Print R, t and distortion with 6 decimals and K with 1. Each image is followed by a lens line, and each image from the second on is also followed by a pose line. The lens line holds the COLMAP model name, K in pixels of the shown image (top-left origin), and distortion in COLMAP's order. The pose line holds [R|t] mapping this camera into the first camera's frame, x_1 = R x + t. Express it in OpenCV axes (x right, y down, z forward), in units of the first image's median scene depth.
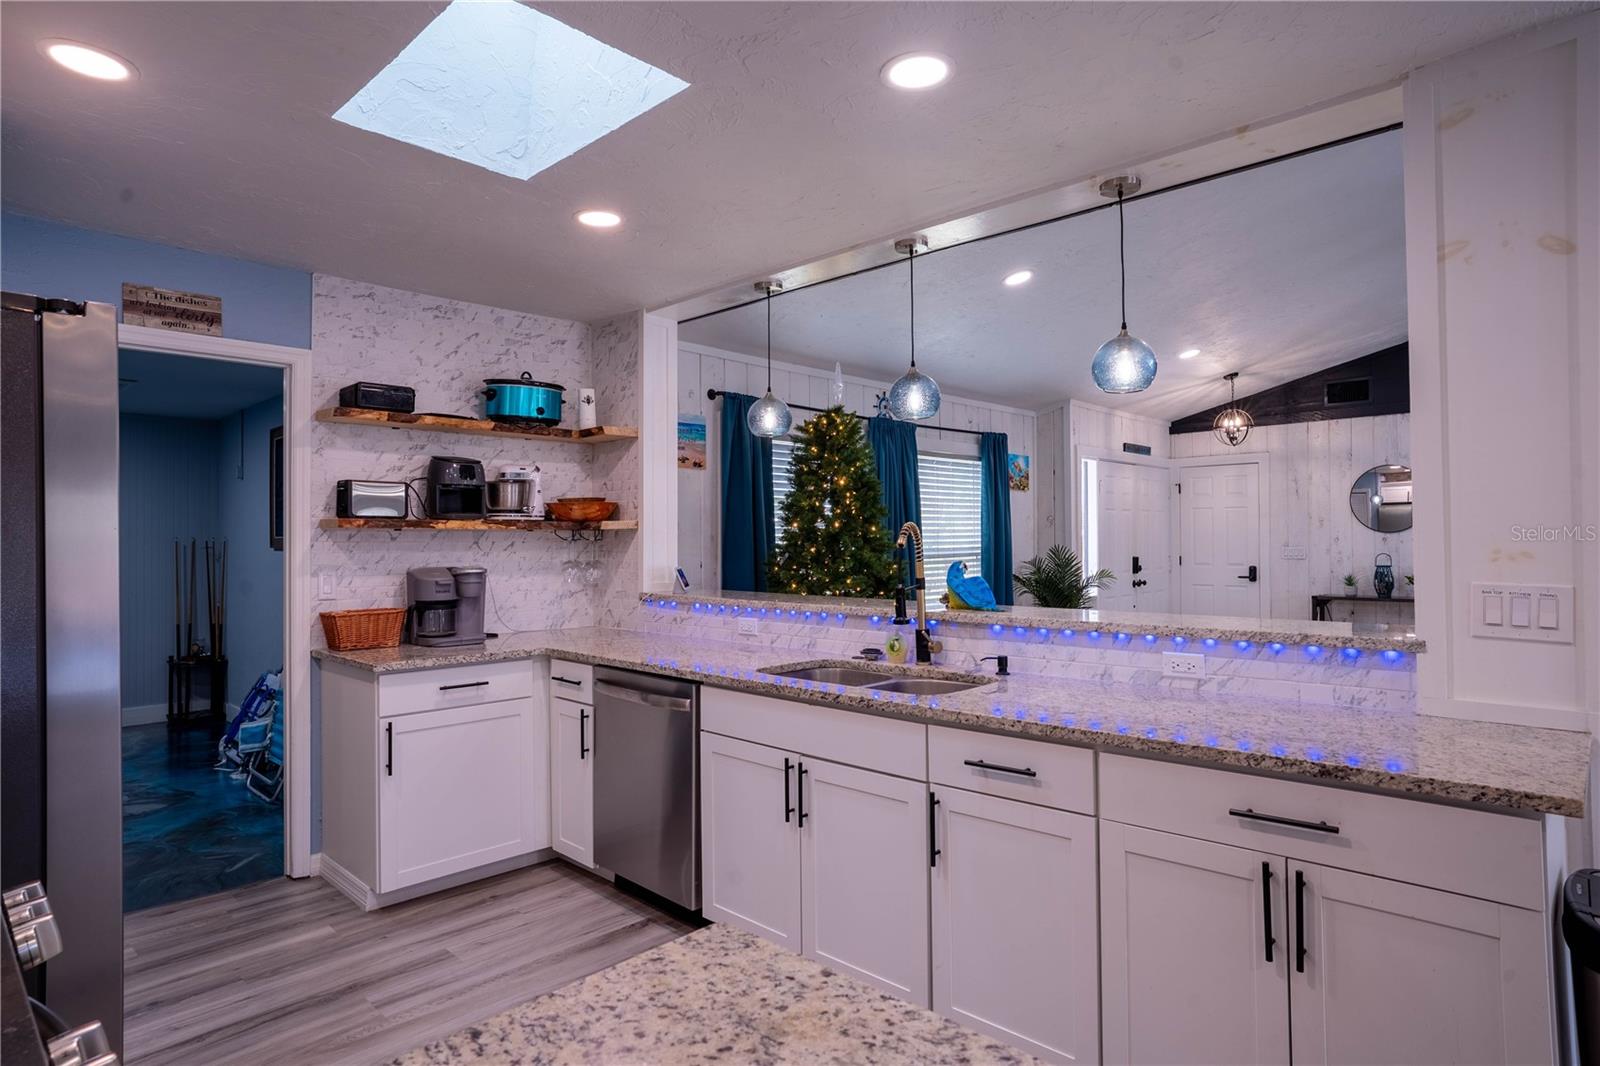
lens RADIAL K [[899.0, 0, 823.8], [0, 899.0, 516.4], [0, 0, 1]] dist [-0.032052, 0.024675]
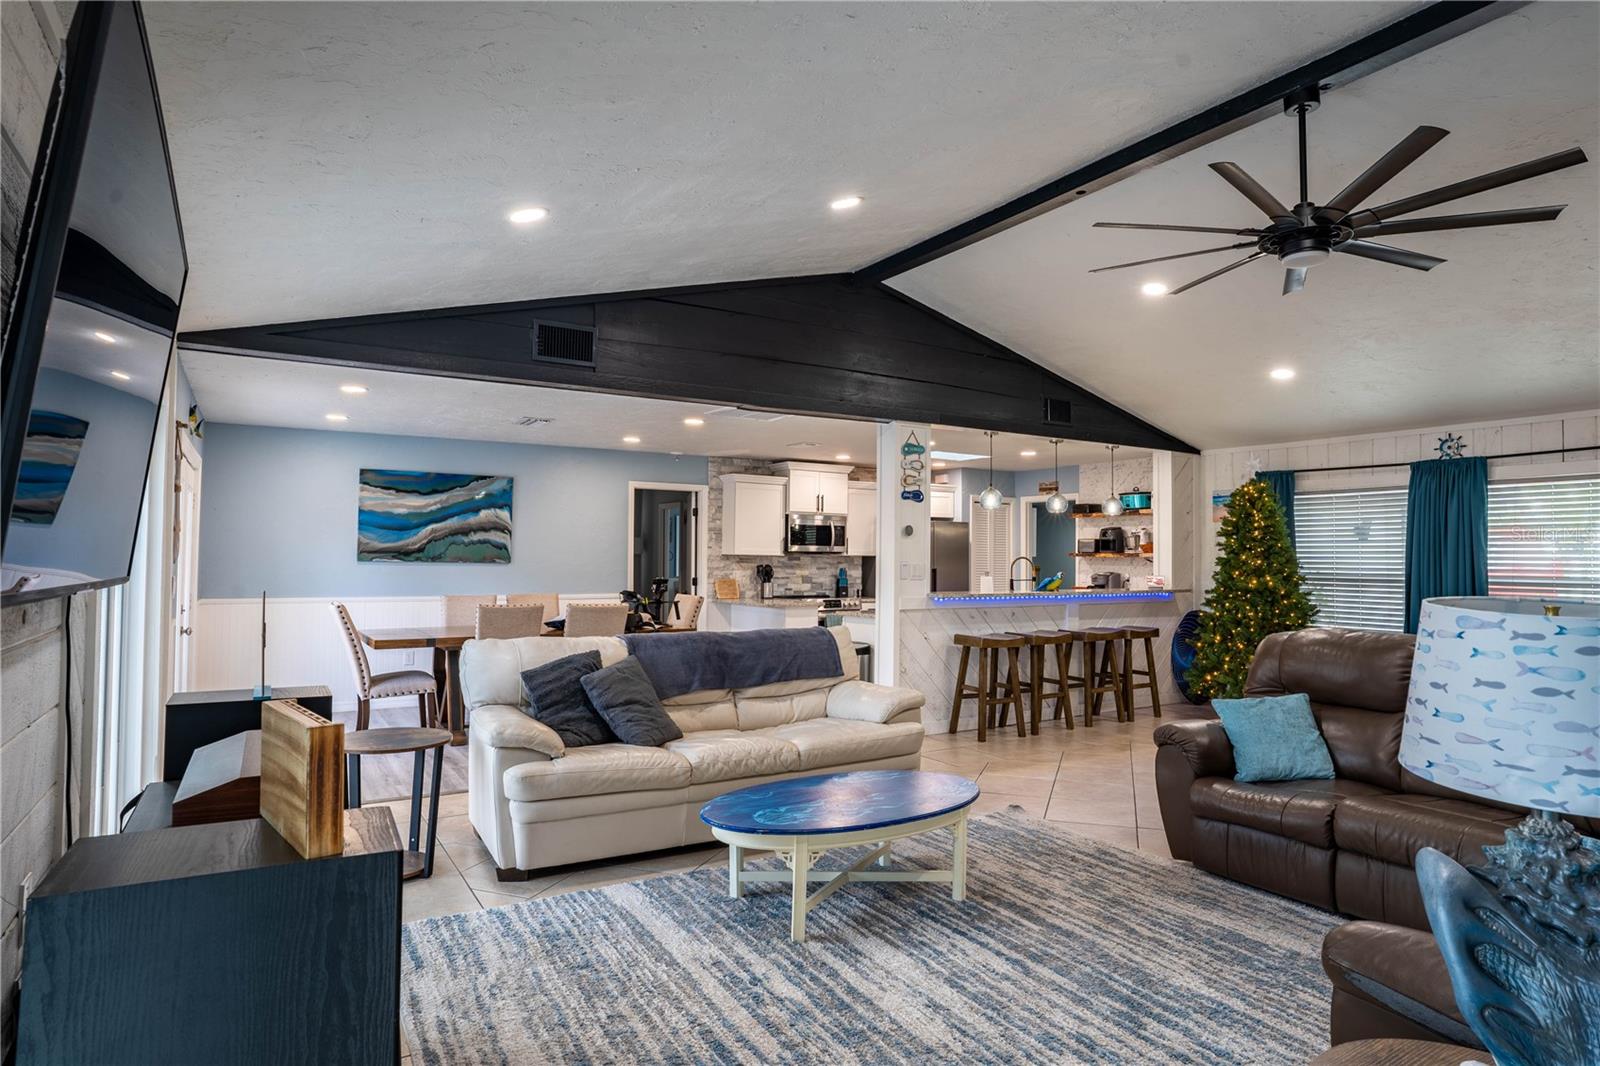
lens RADIAL K [[899.0, 0, 806.0], [0, 899.0, 534.8], [0, 0, 1]] dist [-0.032052, 0.024675]
pose [[-0.241288, -0.022141, -0.970201, 2.042323], [0.017762, 0.999471, -0.027227, 0.005435], [0.970291, -0.023802, -0.240767, 0.728550]]
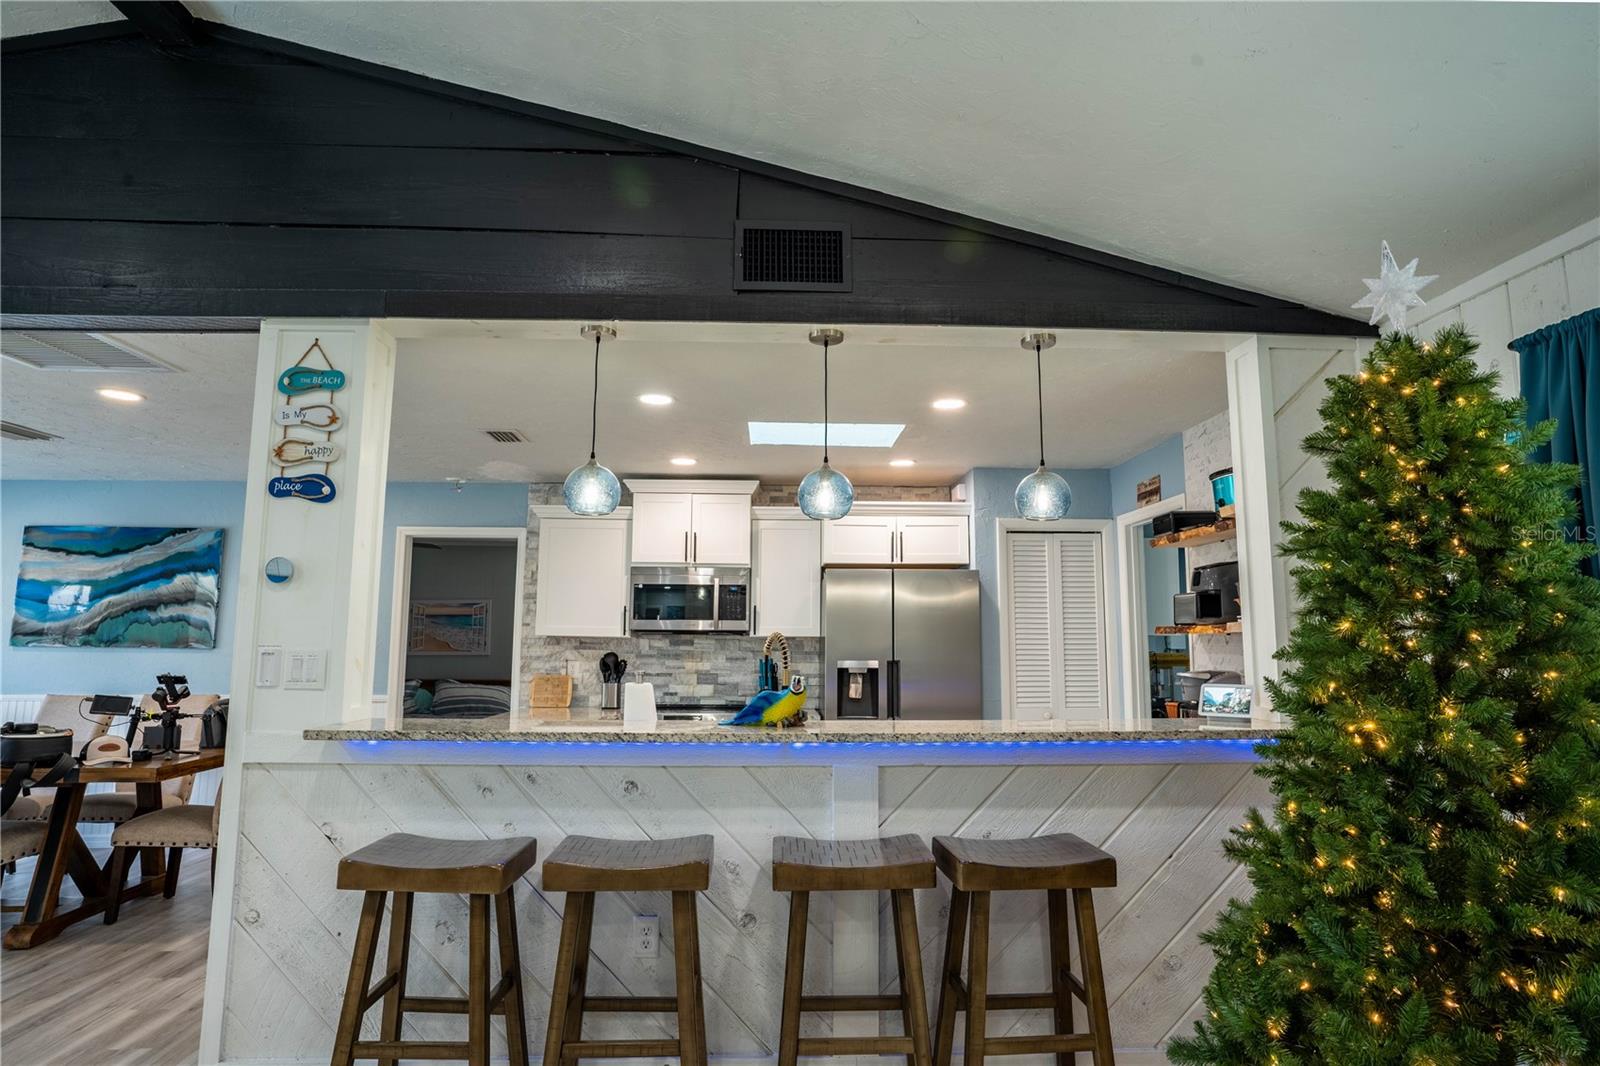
lens RADIAL K [[899.0, 0, 810.6], [0, 899.0, 525.3], [0, 0, 1]] dist [-0.032052, 0.024675]
pose [[-0.692910, -0.090887, -0.715273, 0.602406], [0.017139, 0.989667, -0.142357, 0.025992], [0.720820, -0.110900, -0.684192, 1.280438]]
